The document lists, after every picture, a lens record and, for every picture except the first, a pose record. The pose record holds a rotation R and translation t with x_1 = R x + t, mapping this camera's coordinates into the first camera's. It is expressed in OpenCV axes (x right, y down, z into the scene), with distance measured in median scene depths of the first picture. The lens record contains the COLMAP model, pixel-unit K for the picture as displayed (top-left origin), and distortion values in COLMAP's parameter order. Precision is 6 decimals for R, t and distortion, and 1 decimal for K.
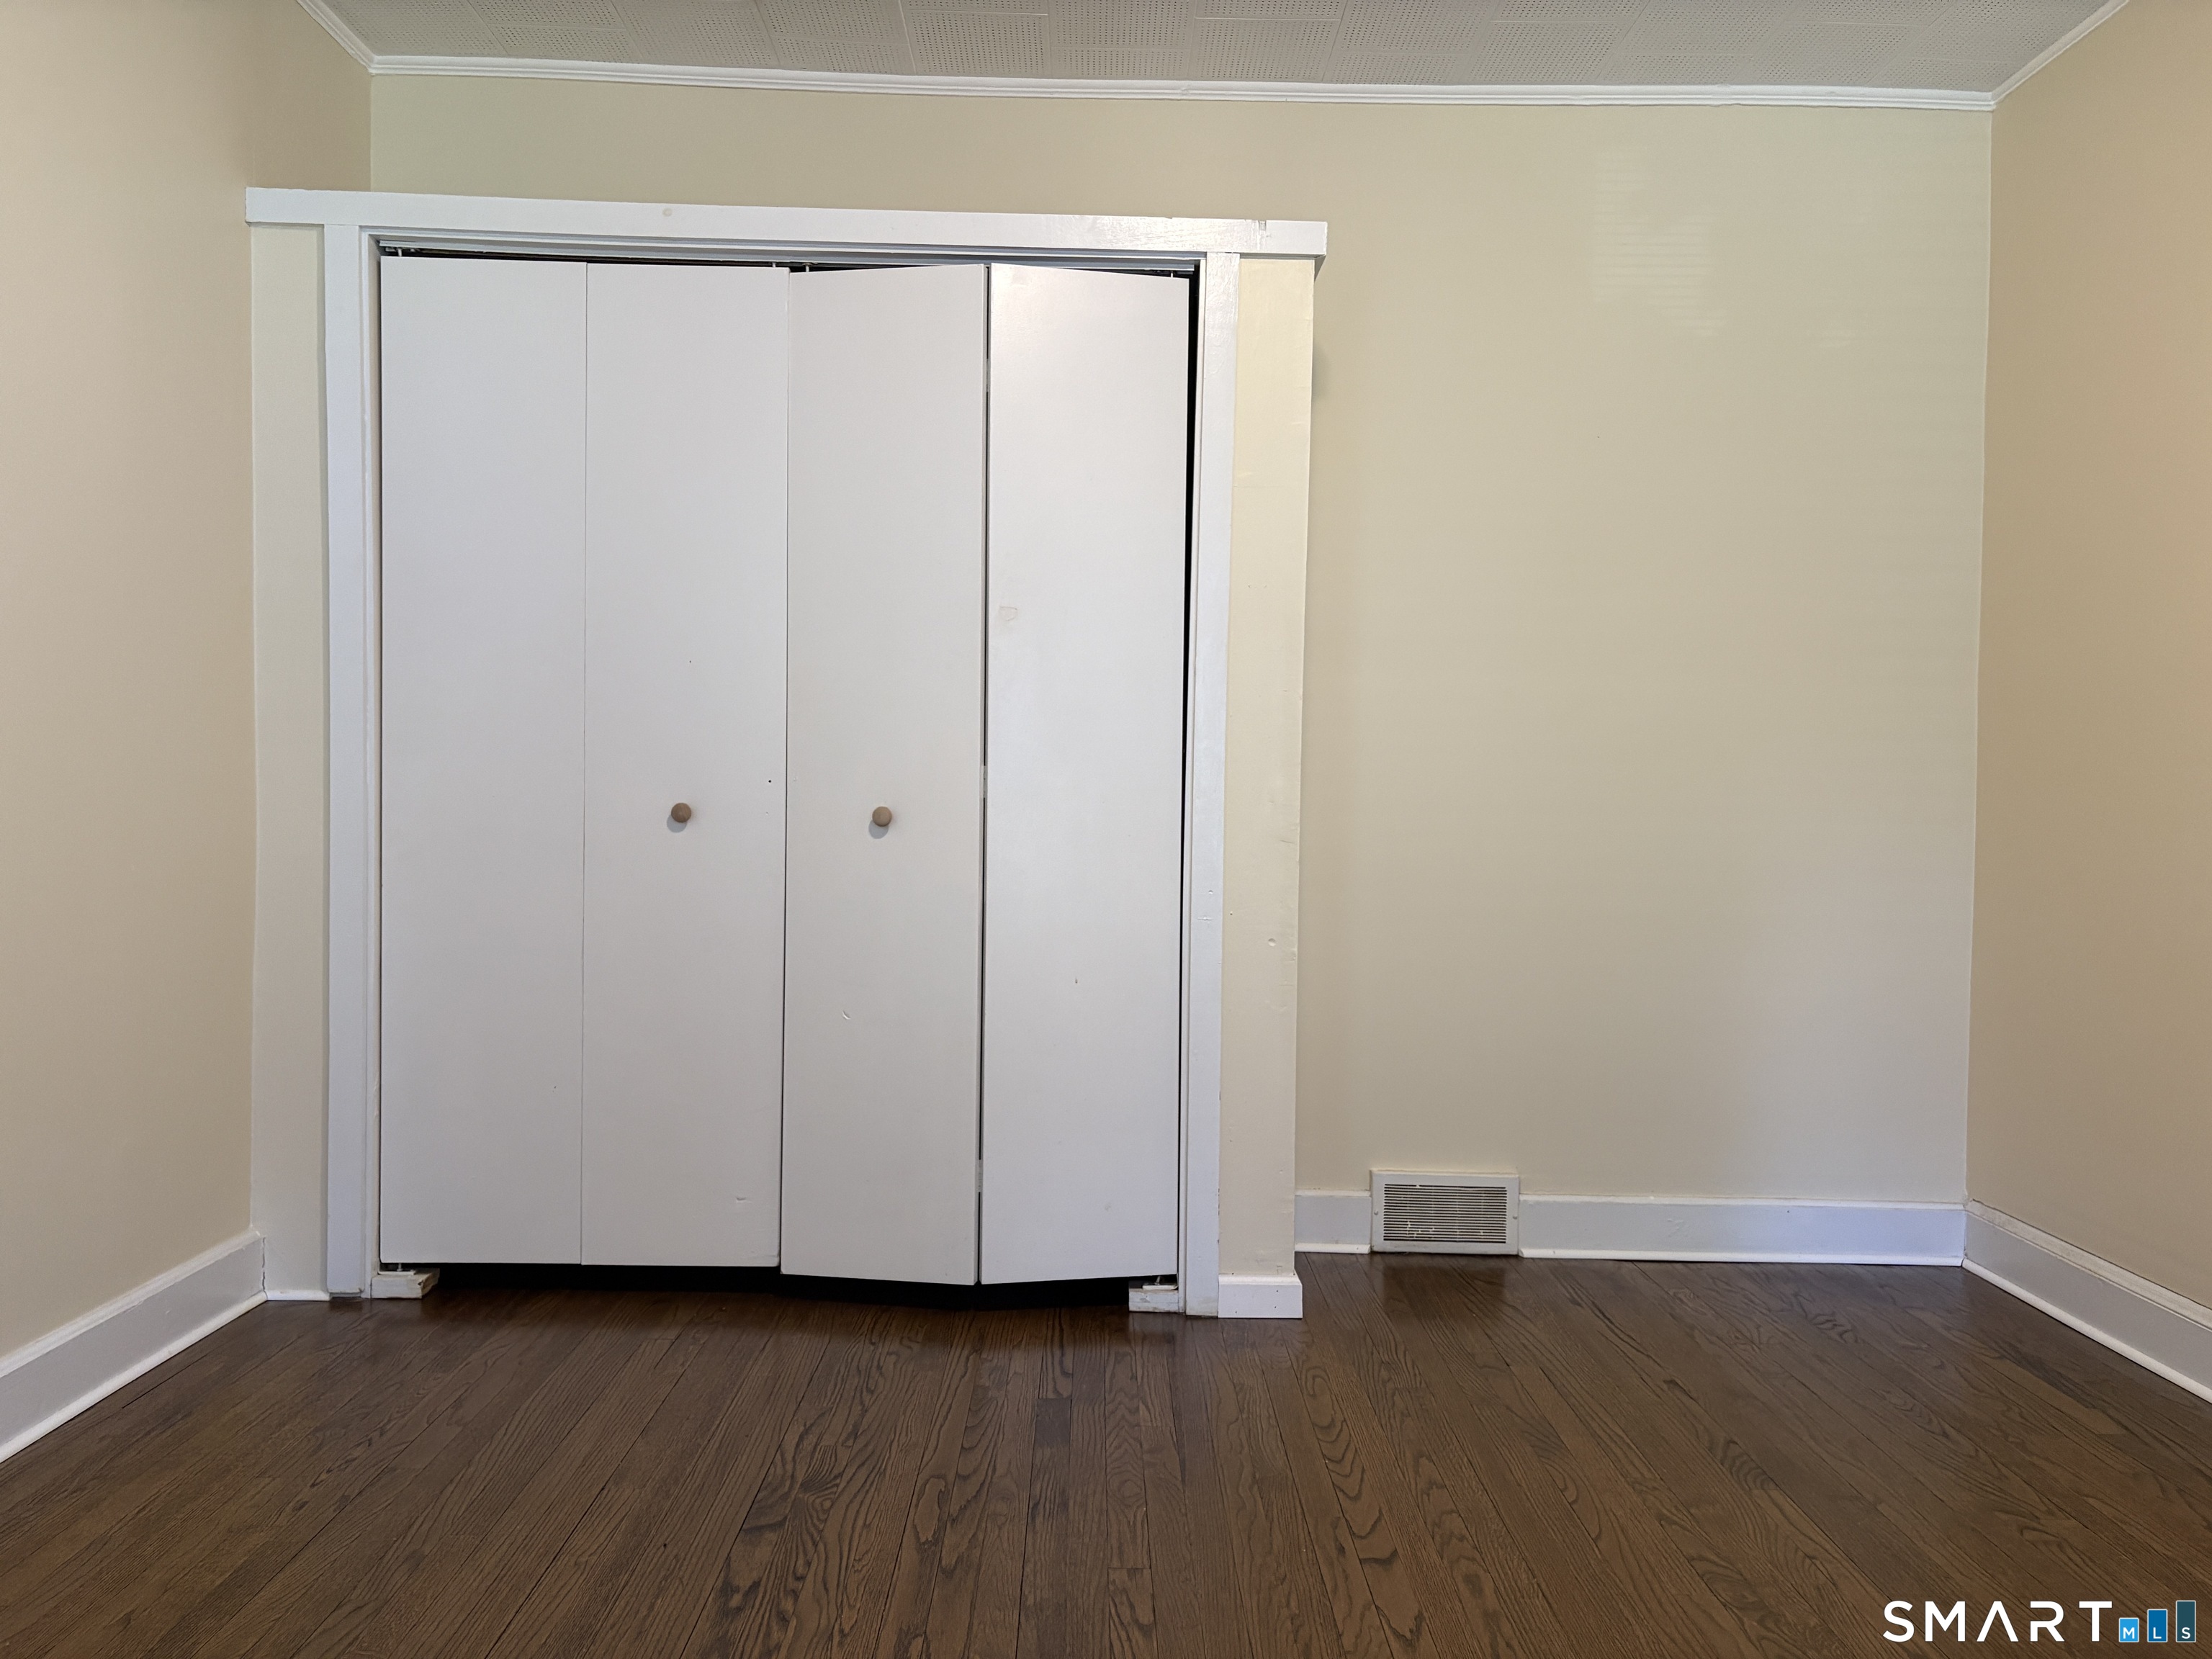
lens RADIAL K [[1709.8, 0, 1106.6], [0, 1709.8, 822.0], [0, 0, 1]] dist [0.053697, -0.039093]
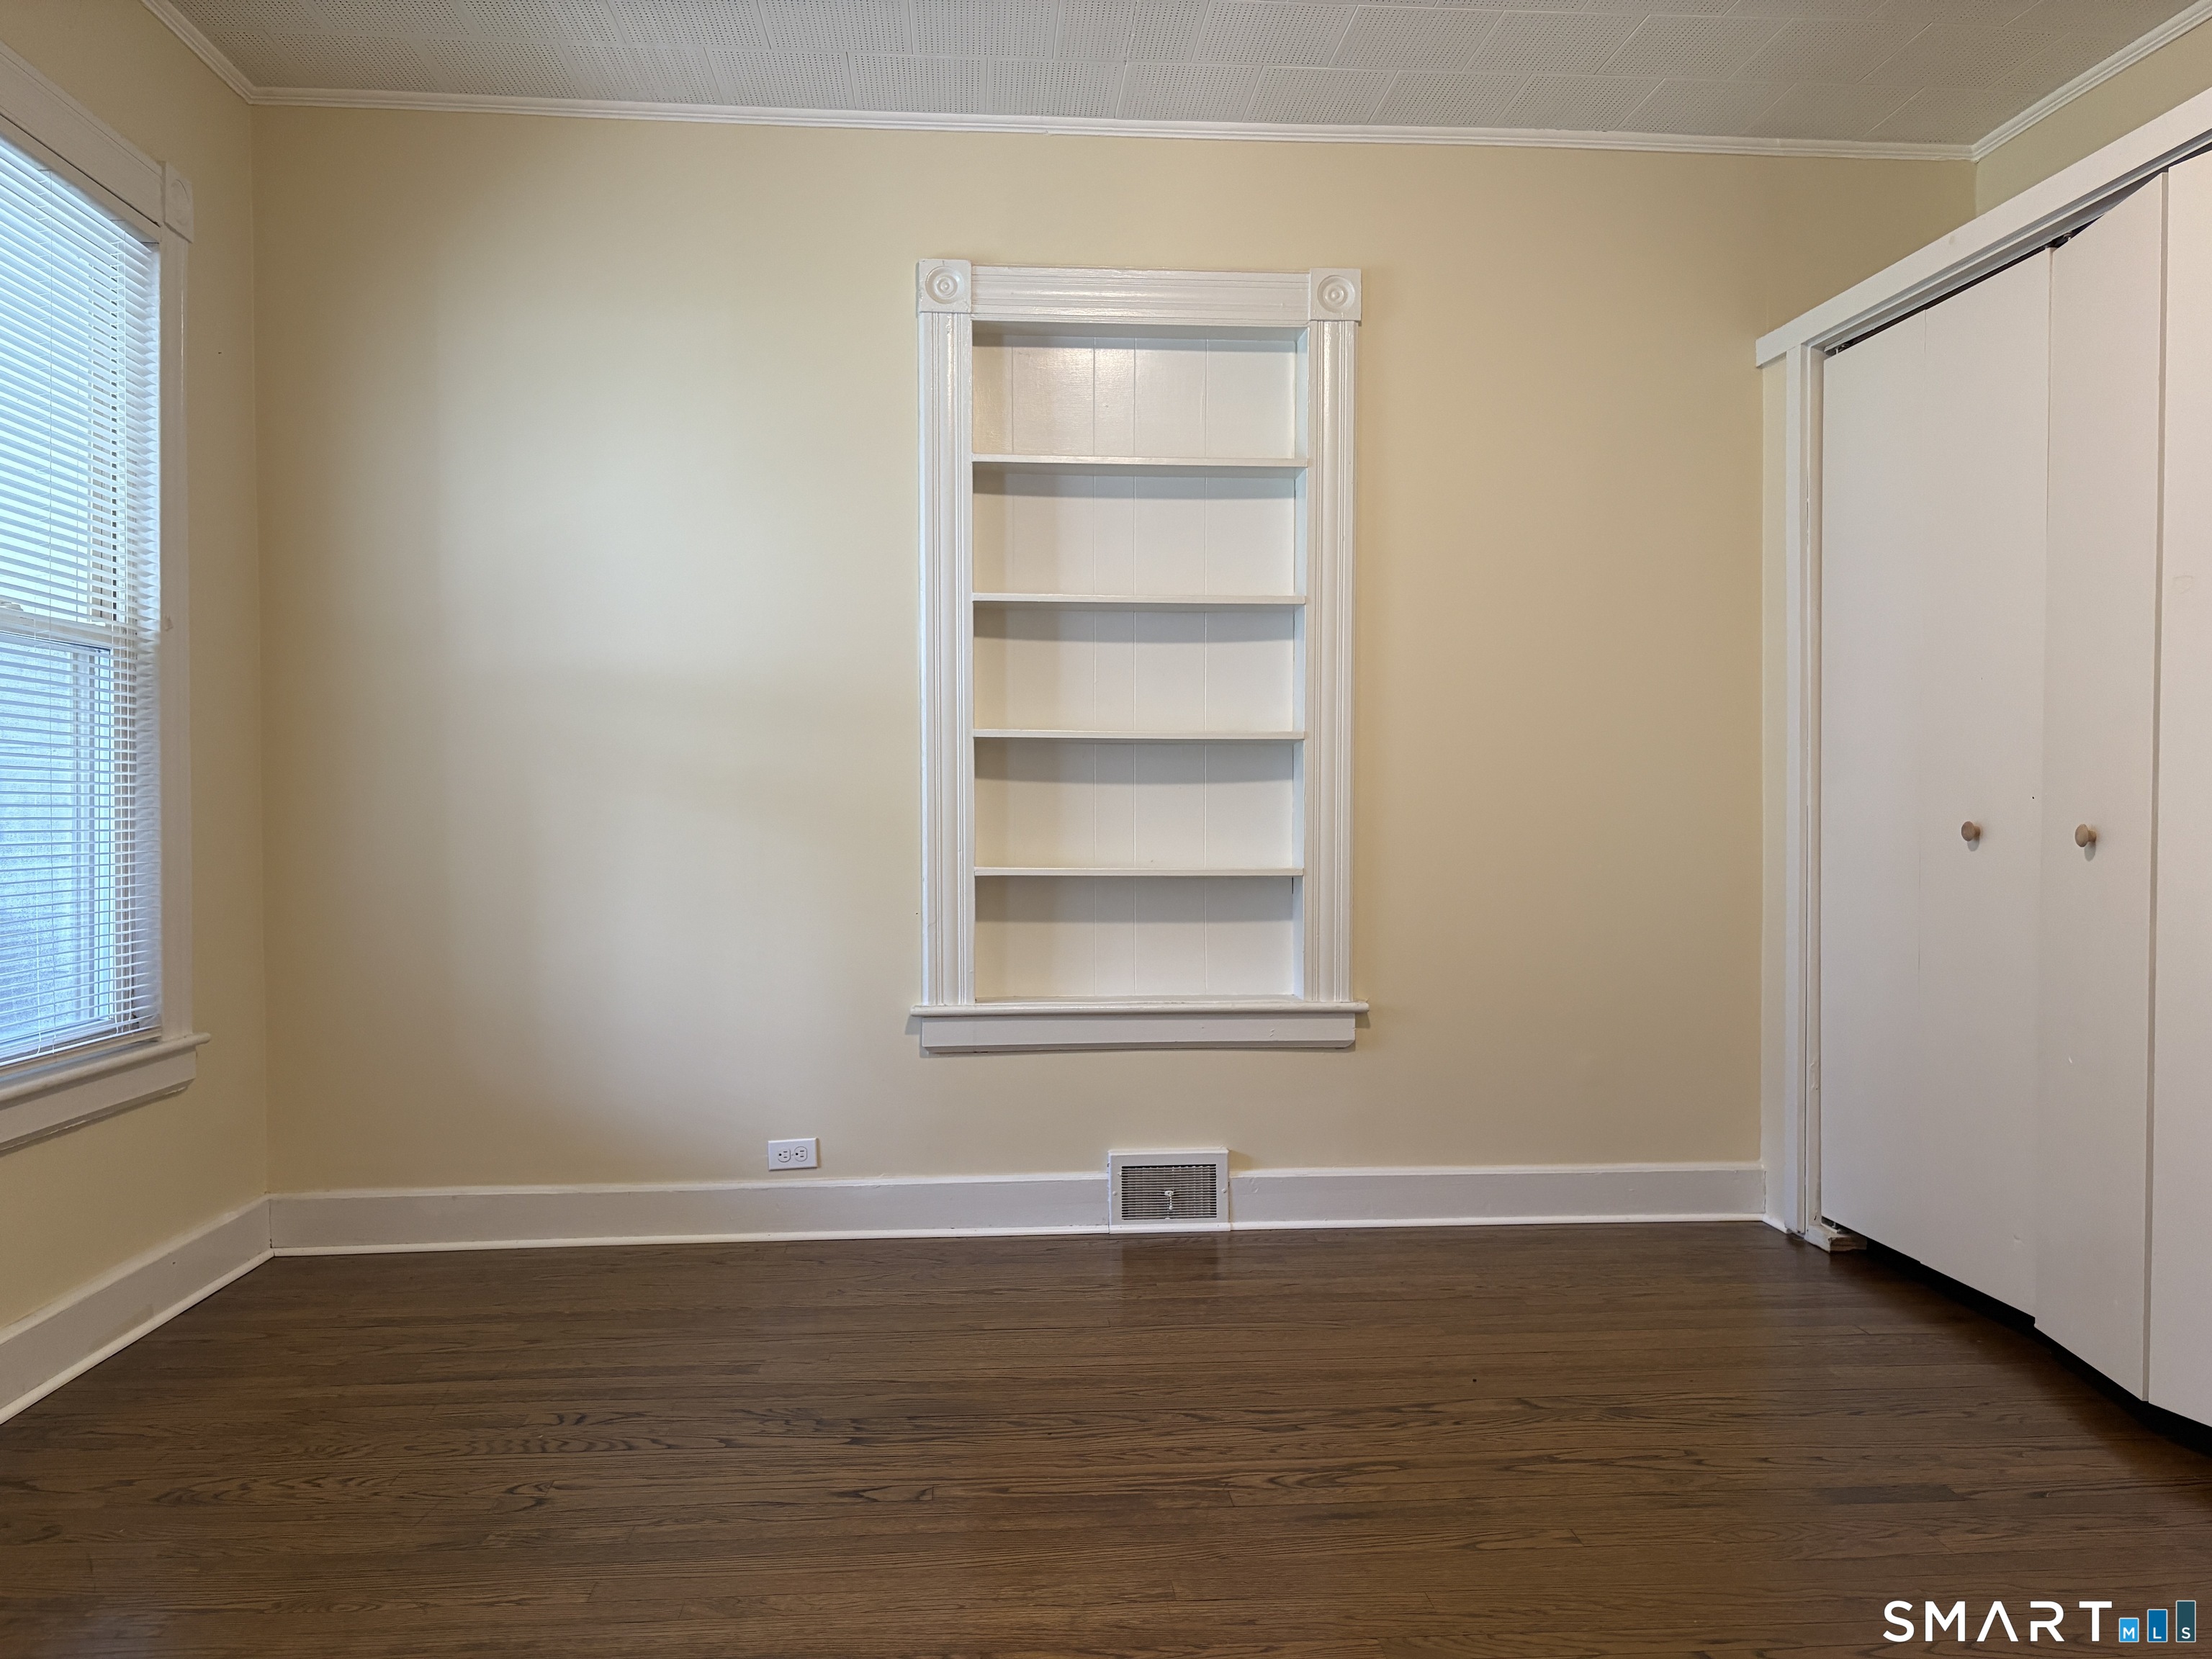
lens RADIAL K [[1709.8, 0, 1107.1], [0, 1709.8, 829.2], [0, 0, 1]] dist [0.053697, -0.039093]
pose [[0.071631, -0.000736, -0.997431, 0.932584], [-0.021417, 0.999768, -0.002275, 0.008788], [0.997201, 0.021525, 0.071599, 0.562126]]
